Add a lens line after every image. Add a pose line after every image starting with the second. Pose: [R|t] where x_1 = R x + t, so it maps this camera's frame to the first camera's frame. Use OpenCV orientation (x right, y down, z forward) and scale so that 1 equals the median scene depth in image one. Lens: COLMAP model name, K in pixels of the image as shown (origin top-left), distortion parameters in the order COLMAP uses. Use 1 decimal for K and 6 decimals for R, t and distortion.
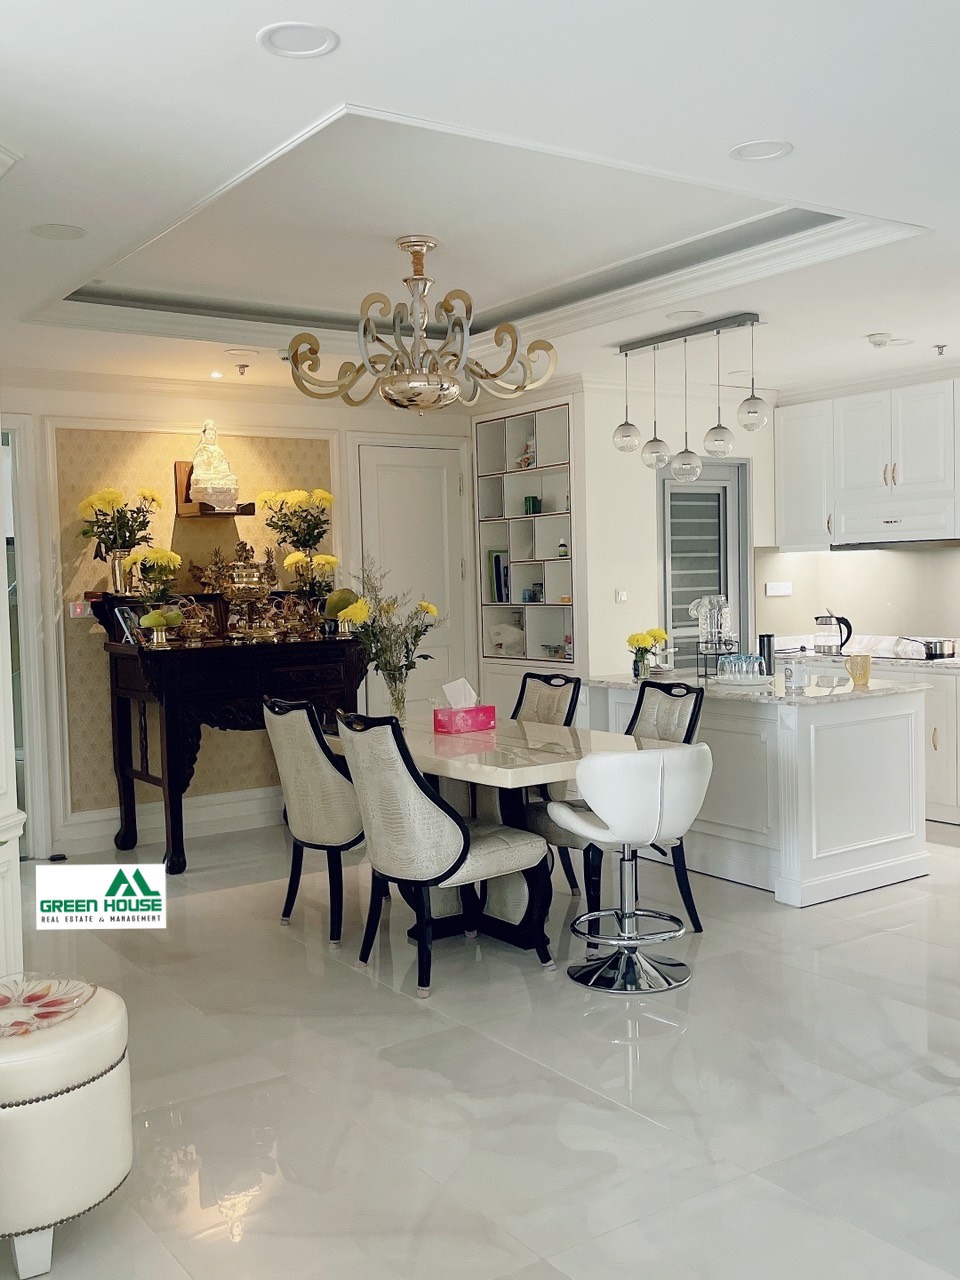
lens RADIAL K [[1248.2, 0, 478.3], [0, 1248.2, 642.6], [0, 0, 1]] dist [0.030708, 0.000000]
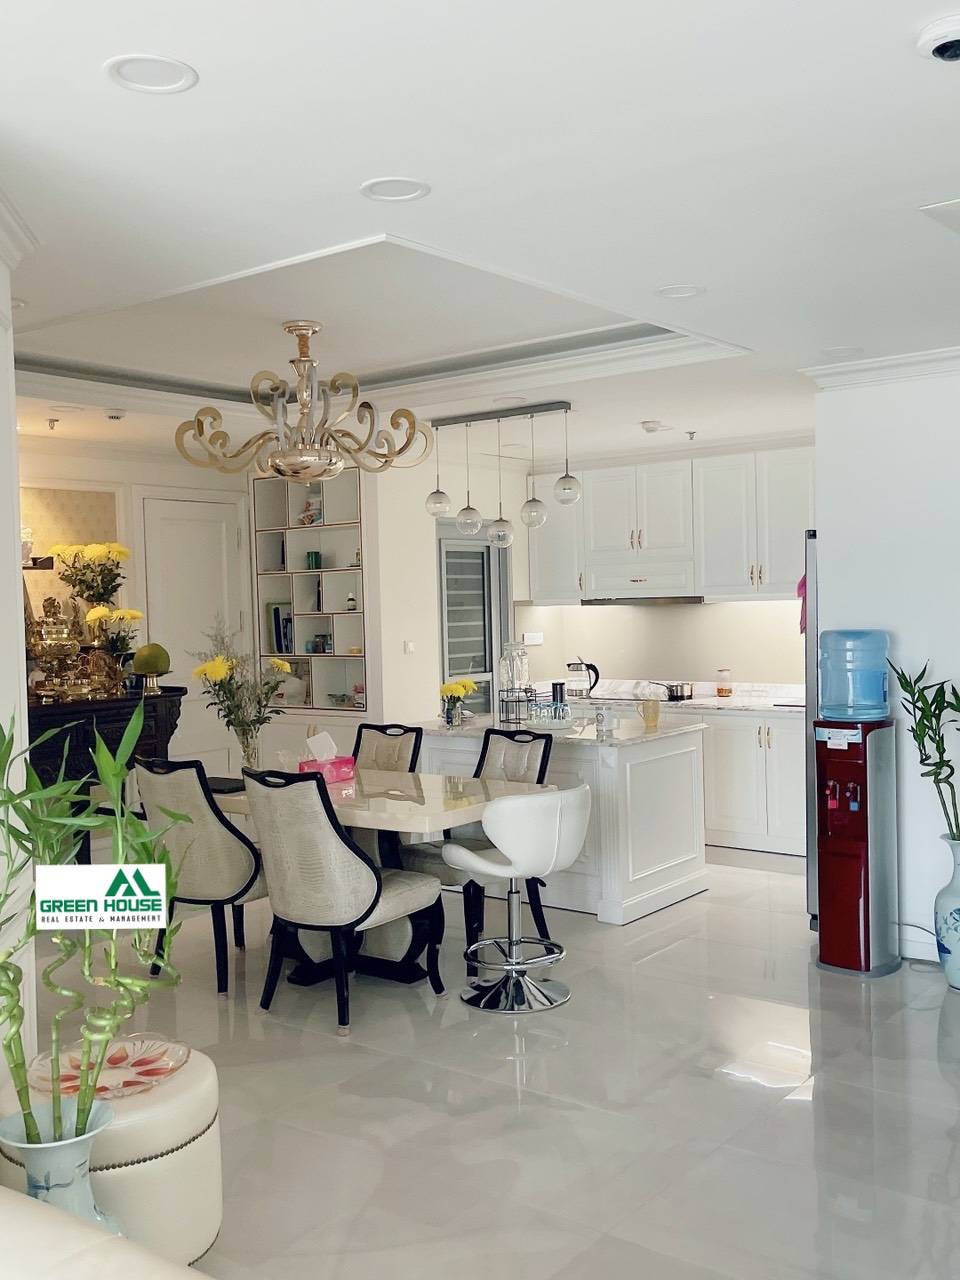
lens RADIAL K [[1248.2, 0, 482.6], [0, 1248.2, 640.3], [0, 0, 1]] dist [0.030708, 0.000000]
pose [[0.952809, -0.007618, 0.303476, -0.192245], [0.017069, 0.999448, -0.028503, -0.015343], [-0.303091, 0.032338, 0.952413, -0.046853]]
